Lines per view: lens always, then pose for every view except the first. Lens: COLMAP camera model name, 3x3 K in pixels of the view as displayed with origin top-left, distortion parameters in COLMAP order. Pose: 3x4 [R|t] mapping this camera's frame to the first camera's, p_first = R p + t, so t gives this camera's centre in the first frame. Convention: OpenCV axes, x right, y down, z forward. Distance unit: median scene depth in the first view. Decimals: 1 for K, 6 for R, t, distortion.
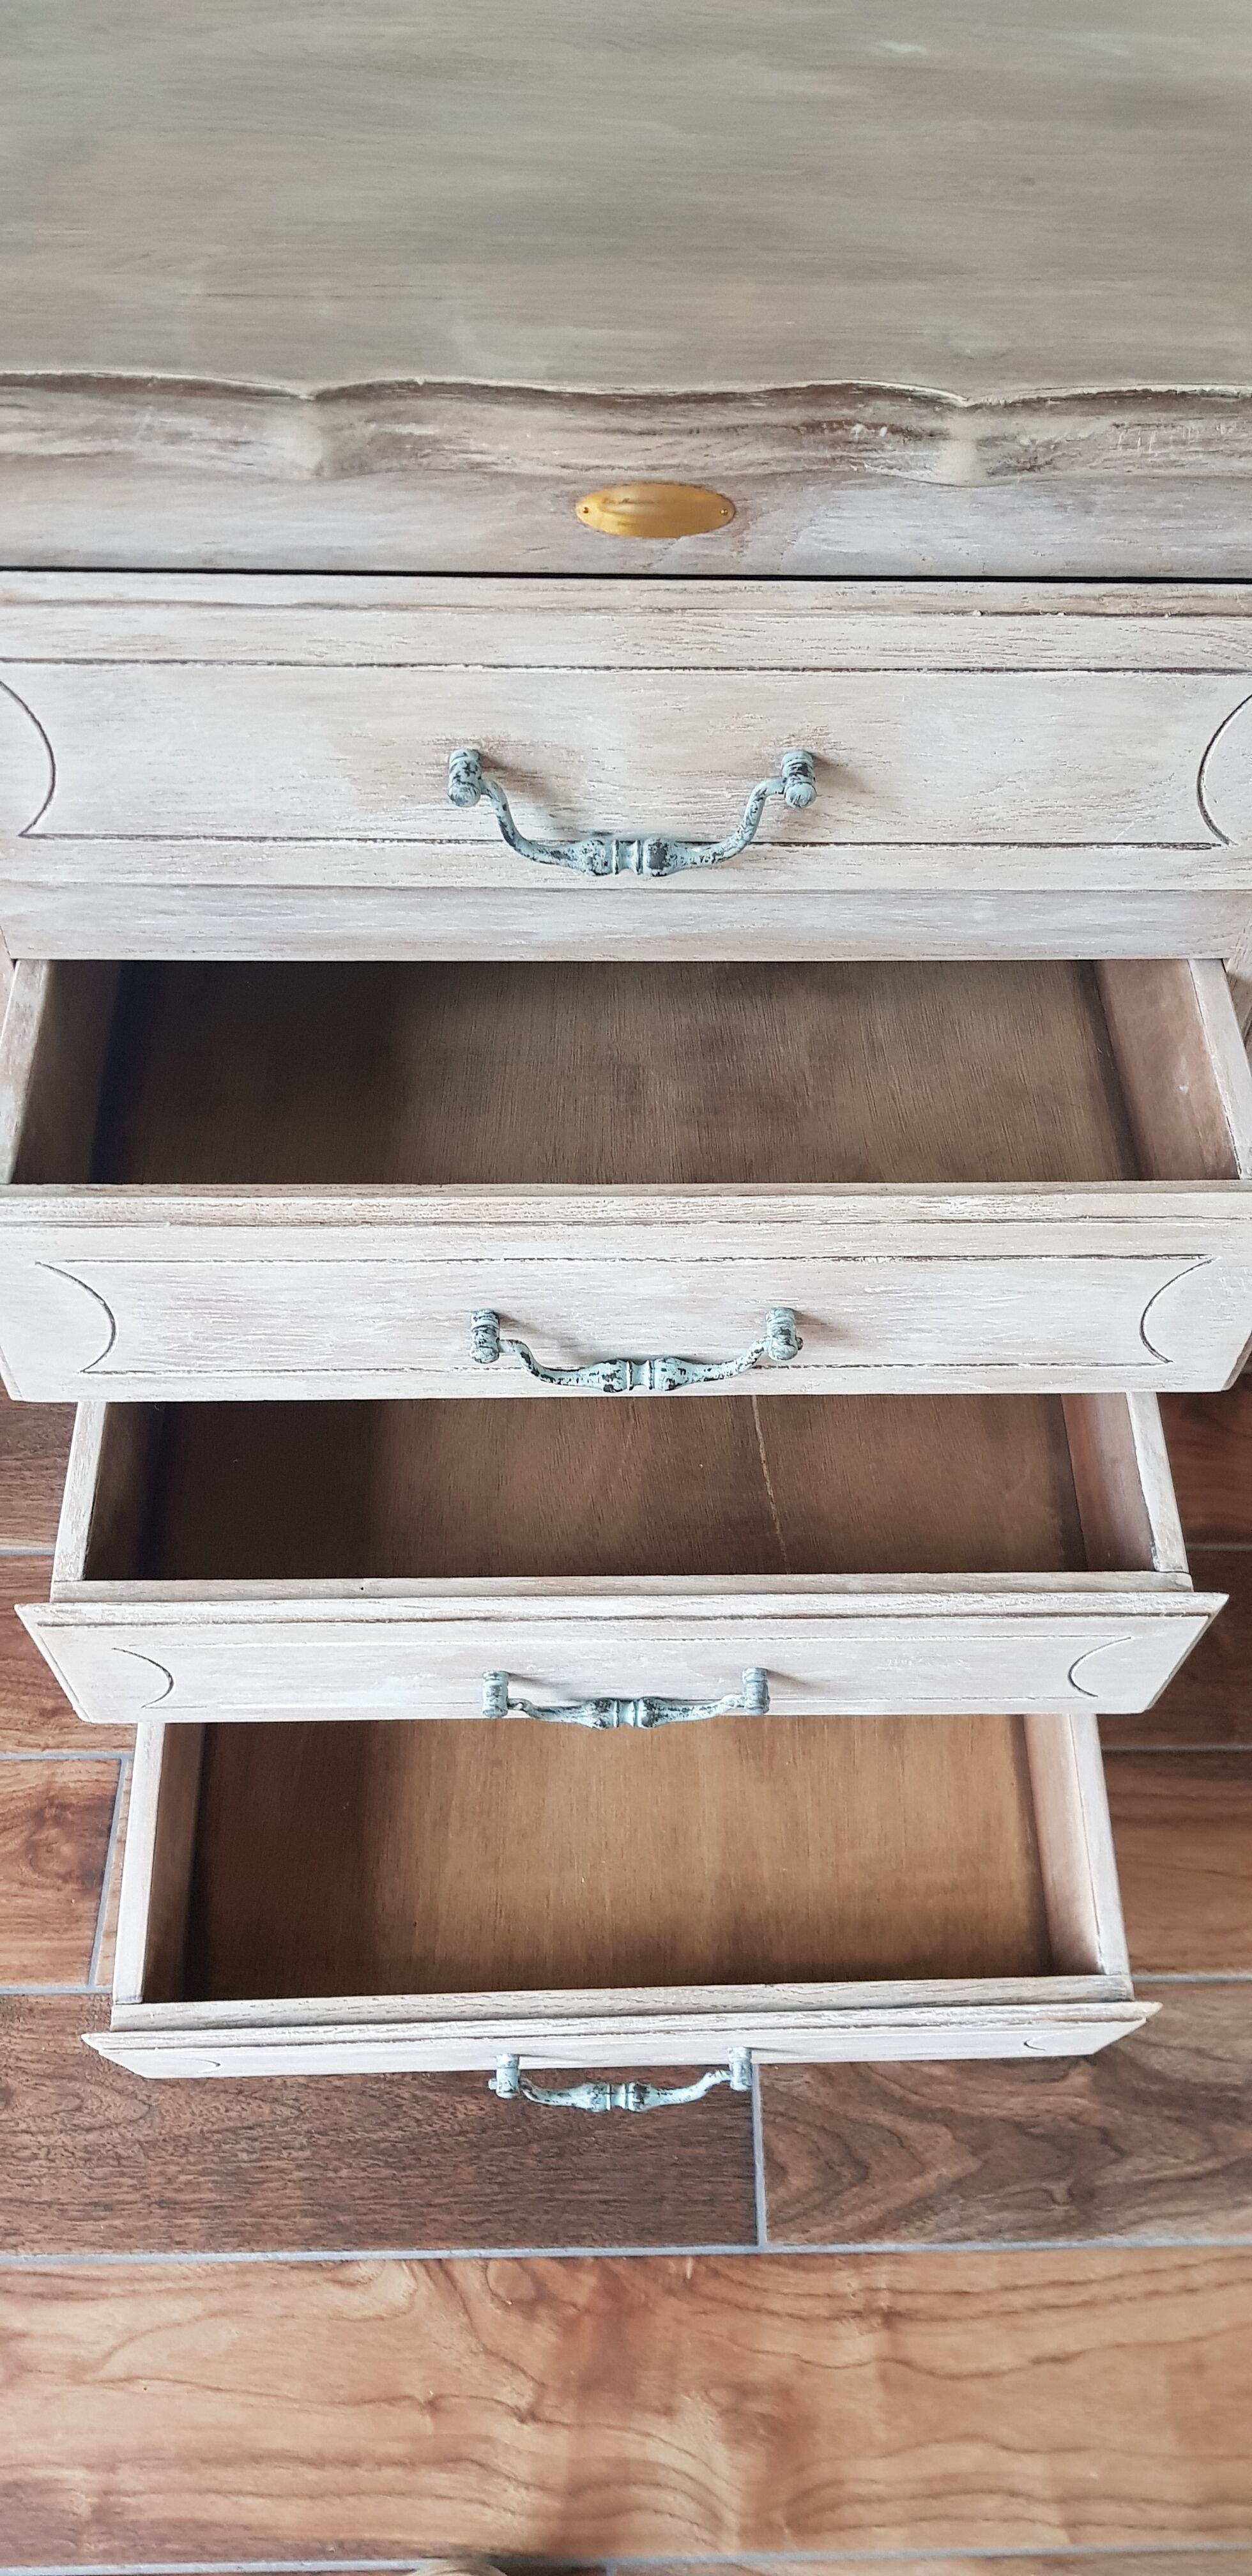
lens RADIAL K [[2036.0, 0, 659.0], [0, 2036.0, 1294.8], [0, 0, 1]] dist [0.060375, -0.108738]
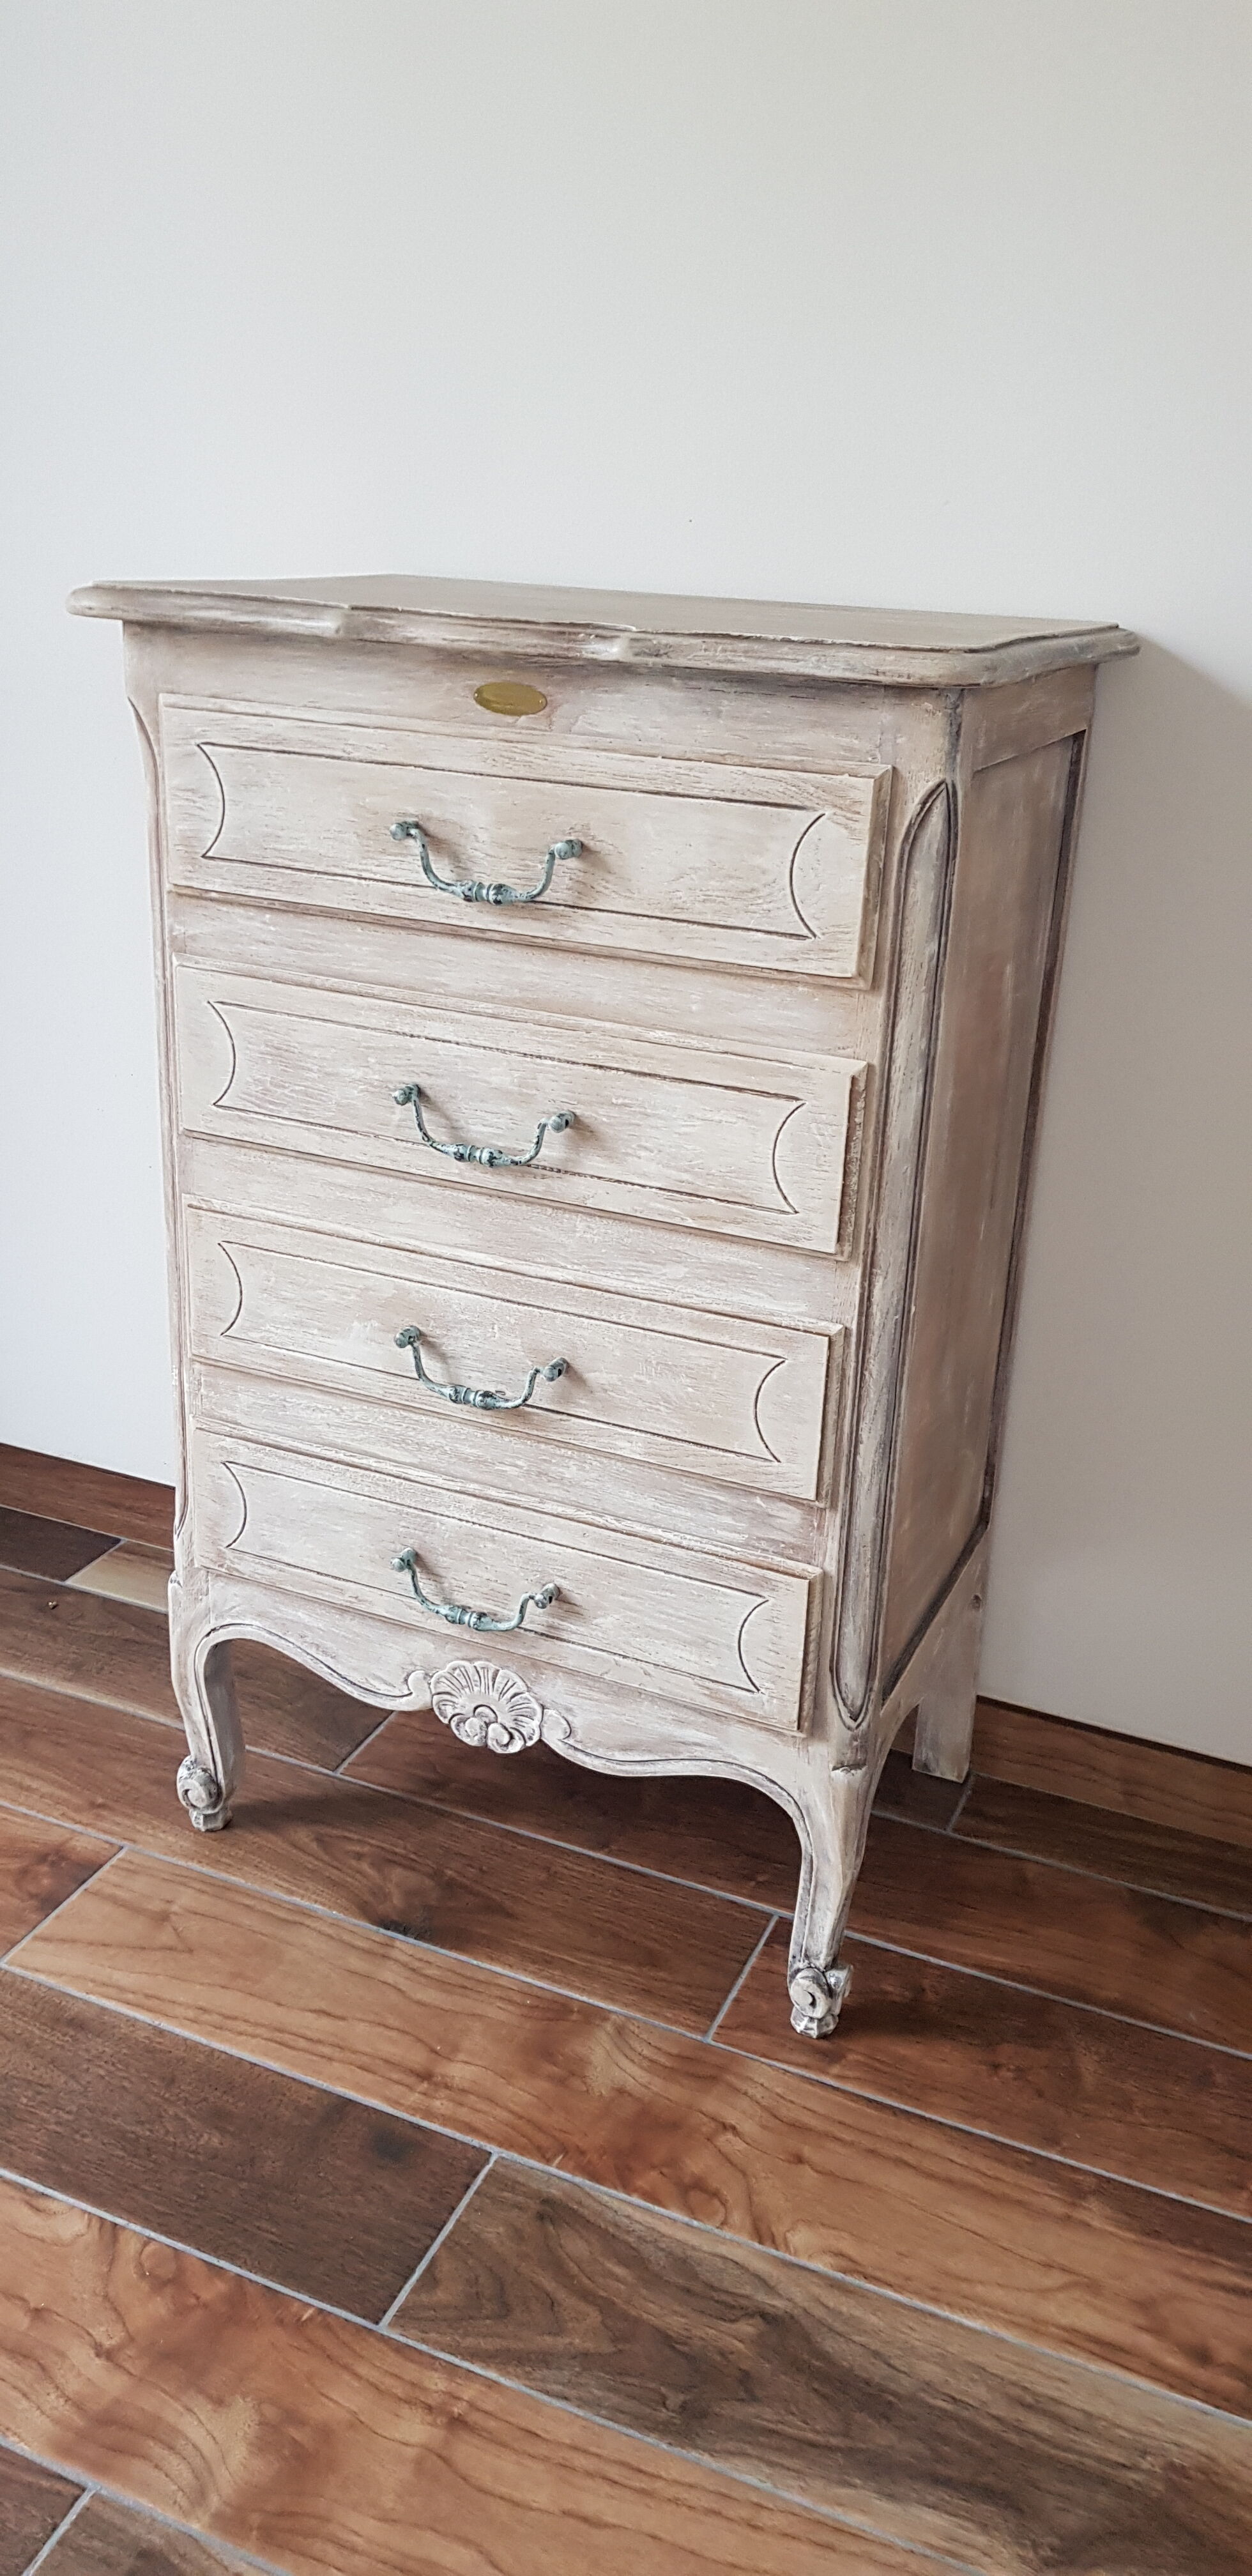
lens RADIAL K [[2036.0, 0, 645.9], [0, 2036.0, 1278.0], [0, 0, 1]] dist [0.060375, -0.108738]
pose [[0.909266, 0.149743, -0.388347, 0.517576], [-0.338276, 0.809485, -0.479900, 0.516159], [0.242499, 0.567725, 0.786691, -0.069005]]
